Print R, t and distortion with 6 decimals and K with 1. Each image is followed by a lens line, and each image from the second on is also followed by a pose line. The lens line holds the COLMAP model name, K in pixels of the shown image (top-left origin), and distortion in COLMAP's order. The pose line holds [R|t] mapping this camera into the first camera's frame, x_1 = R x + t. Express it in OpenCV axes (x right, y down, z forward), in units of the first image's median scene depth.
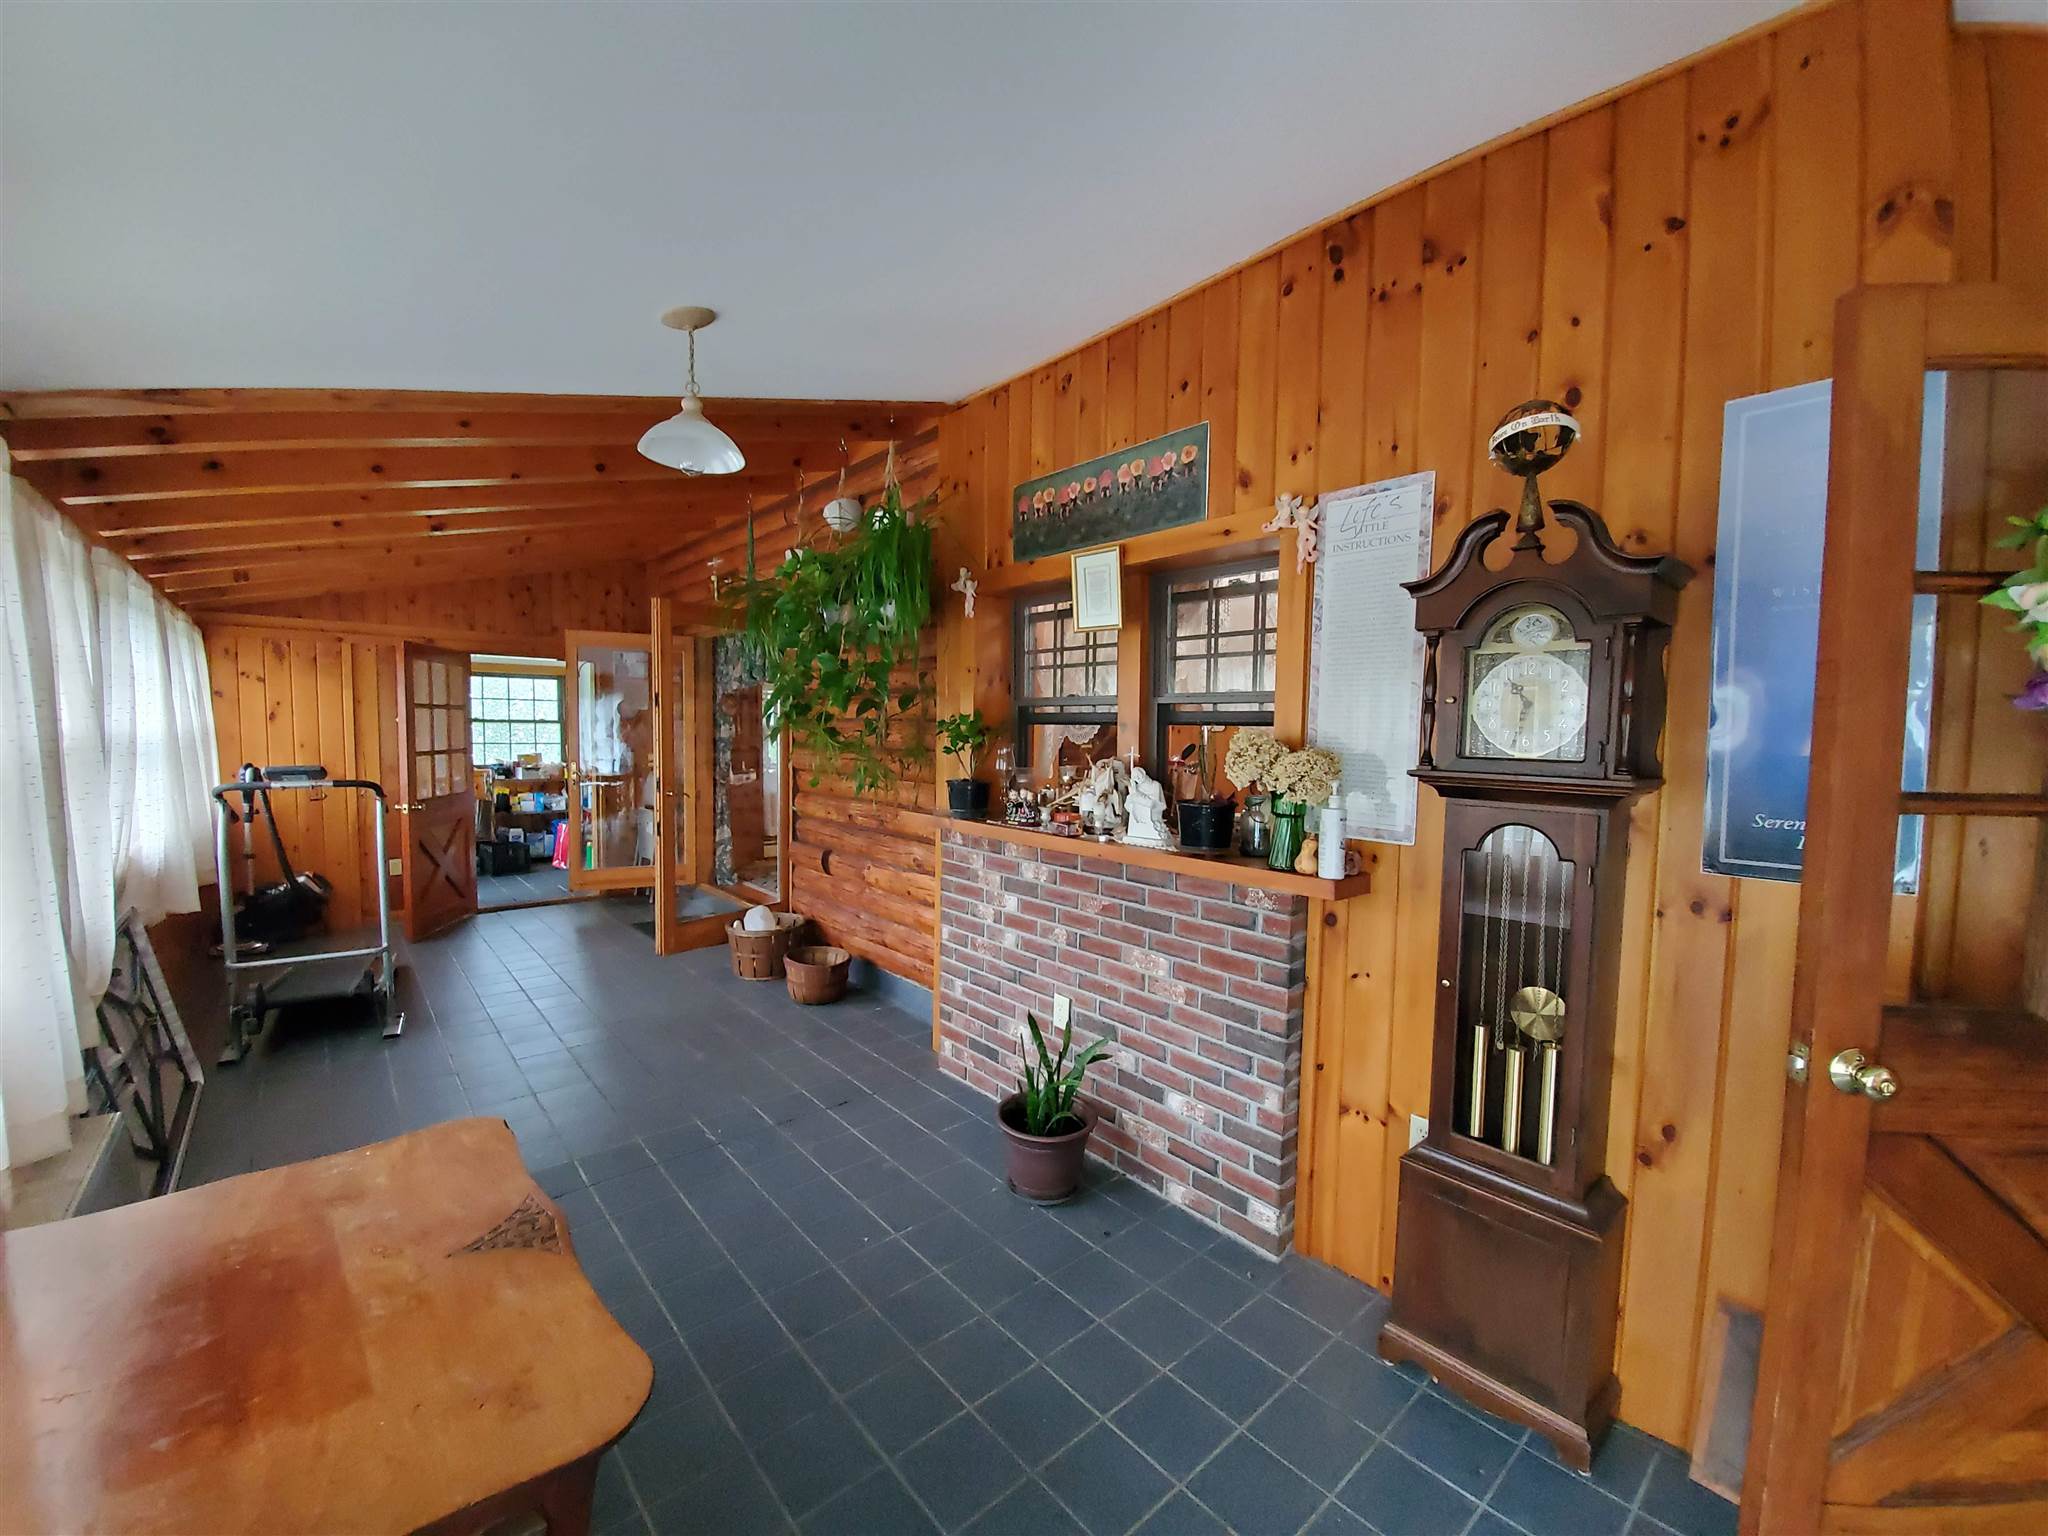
lens RADIAL K [[809.1, 0, 1021.6], [0, 809.1, 774.6], [0, 0, 1]] dist [0.006597, -0.013814]
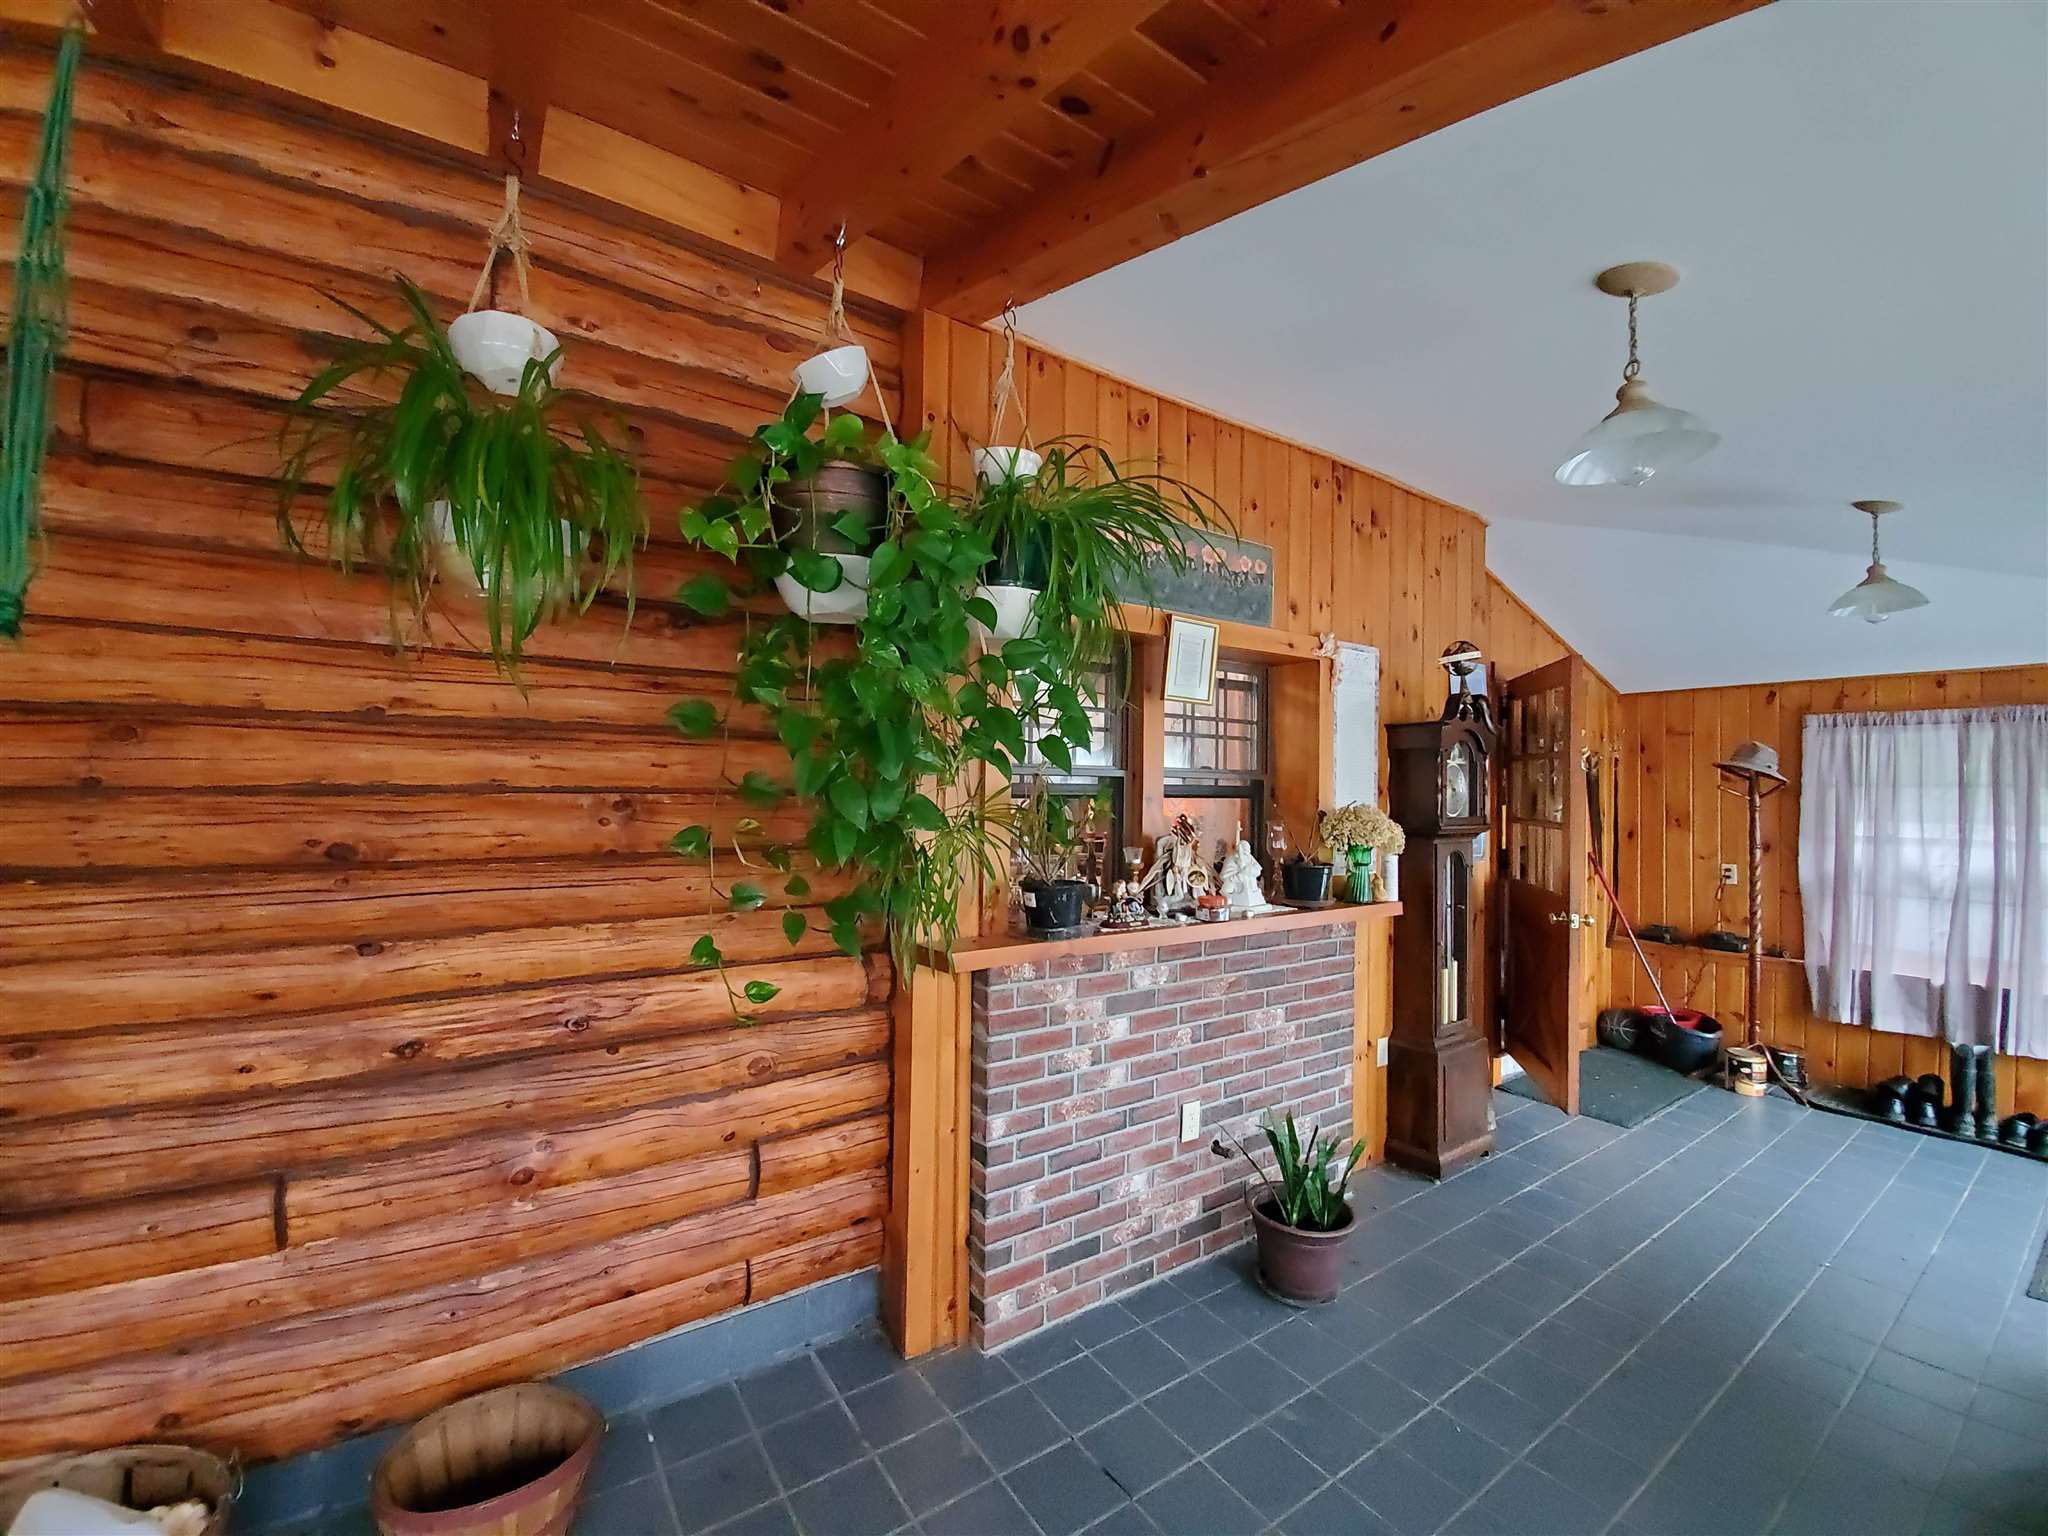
lens RADIAL K [[809.1, 0, 1021.6], [0, 809.1, 774.6], [0, 0, 1]] dist [0.006597, -0.013814]
pose [[0.123579, 0.004352, 0.992325, -0.884129], [0.046858, 0.998849, -0.010216, -0.091039], [-0.991228, 0.047761, 0.123233, 1.082466]]
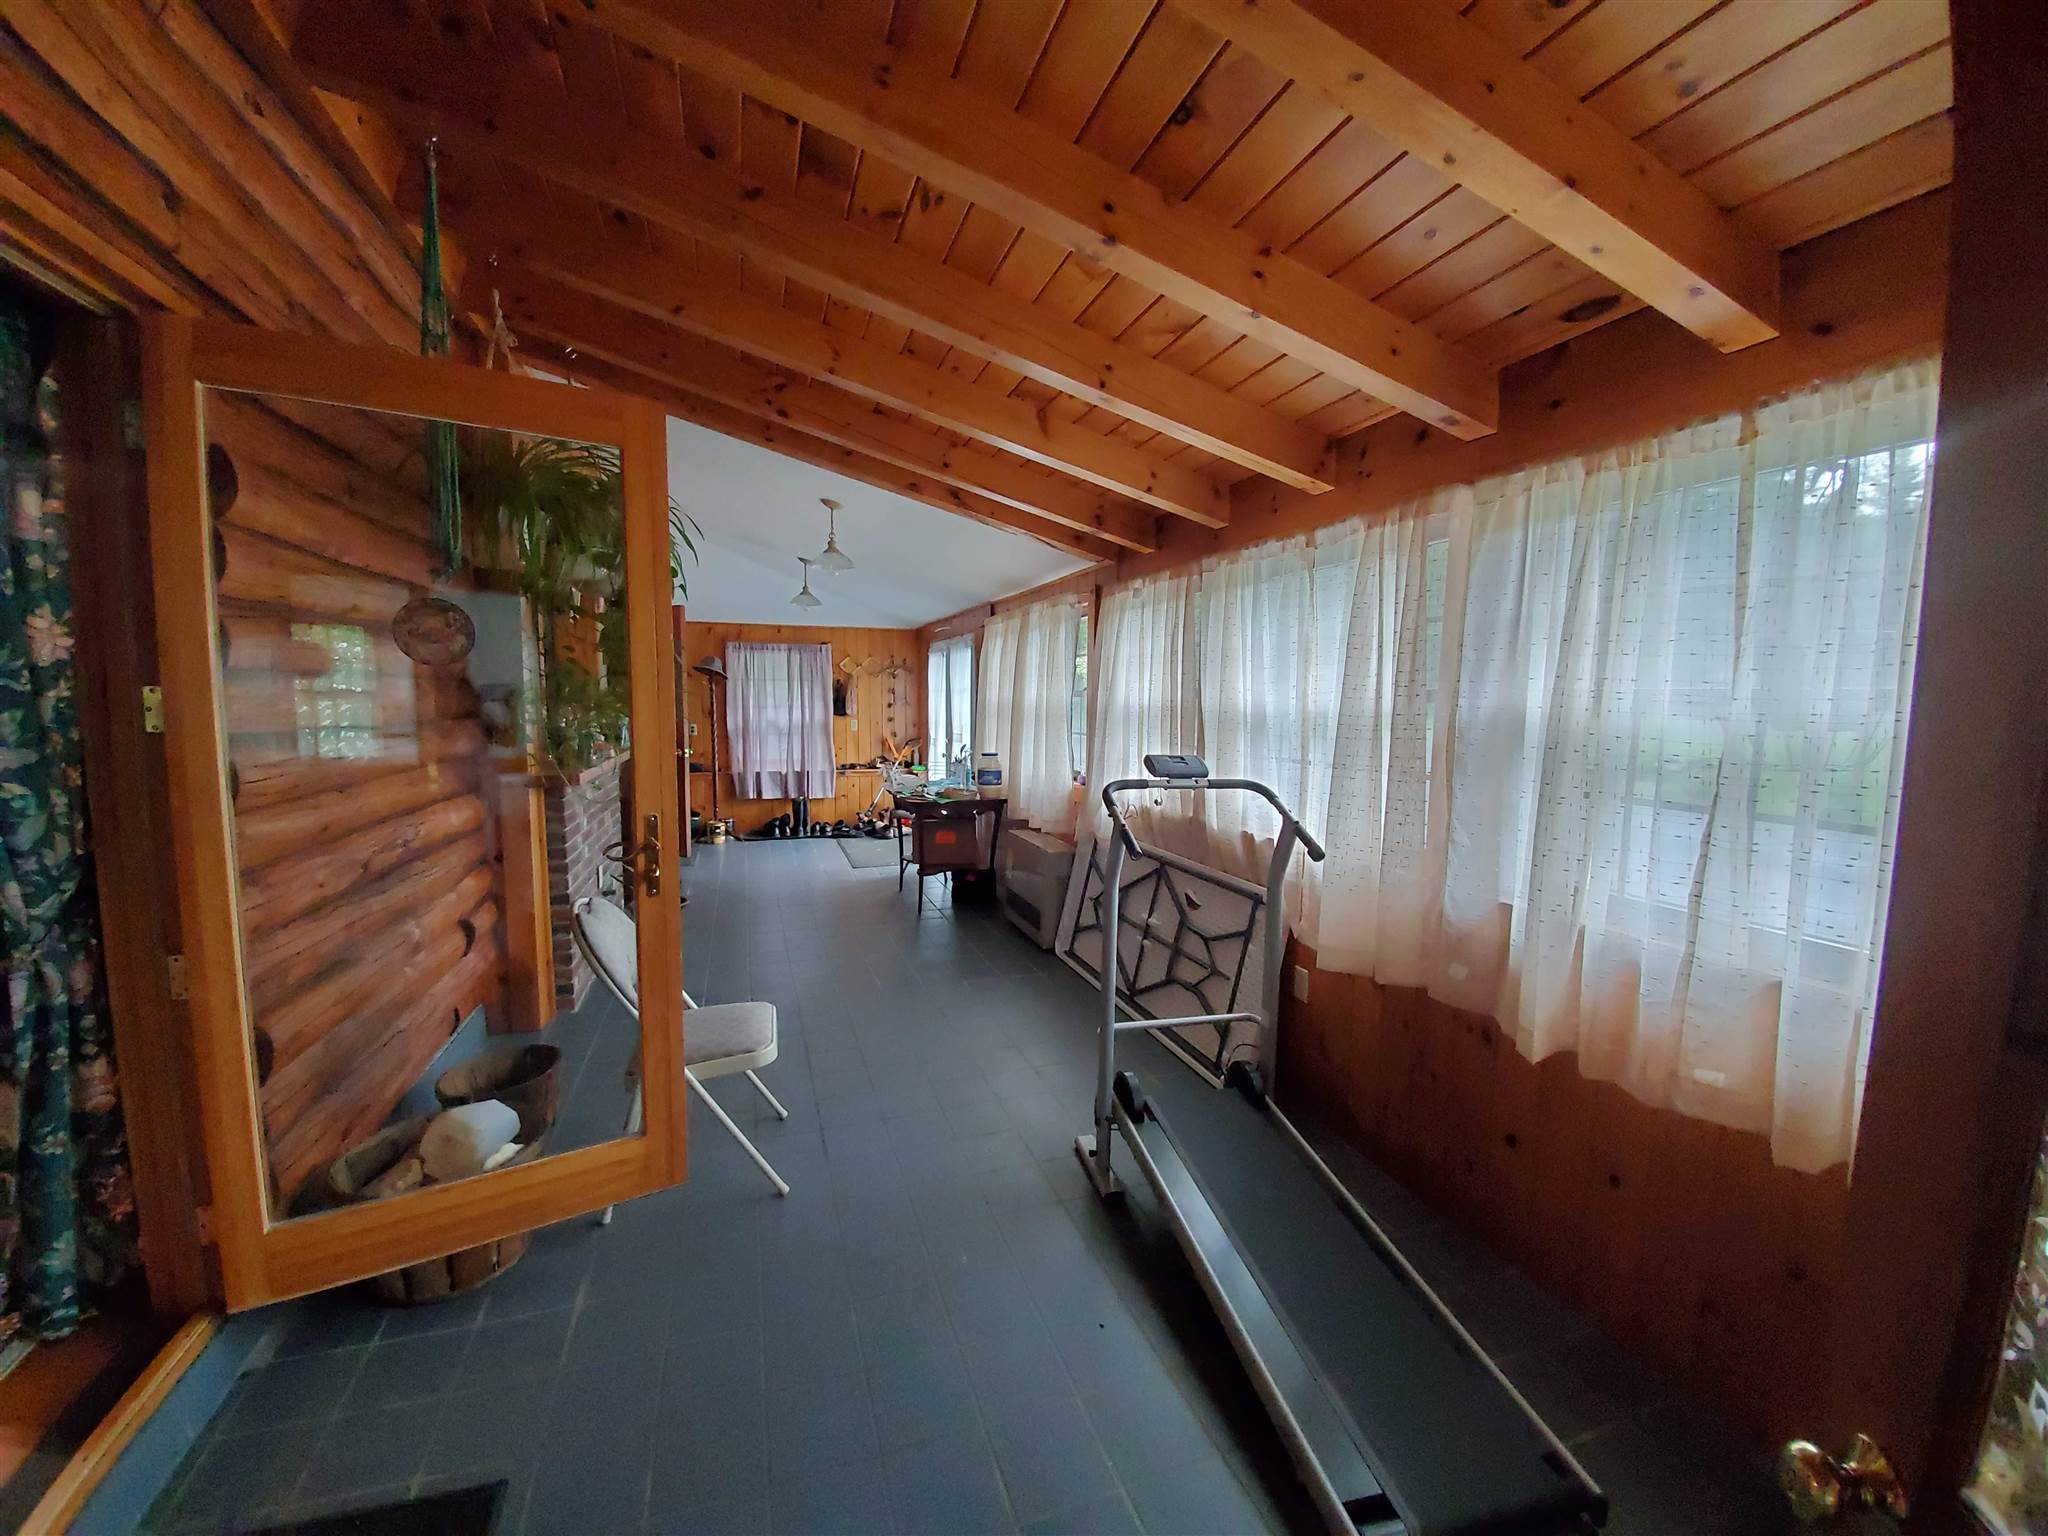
lens RADIAL K [[809.1, 0, 1021.6], [0, 809.1, 774.6], [0, 0, 1]] dist [0.006597, -0.013814]
pose [[-0.925529, -0.060724, 0.373775, -1.257267], [-0.001234, 0.987537, 0.157381, -0.136680], [-0.378674, 0.145199, -0.914070, 2.090184]]
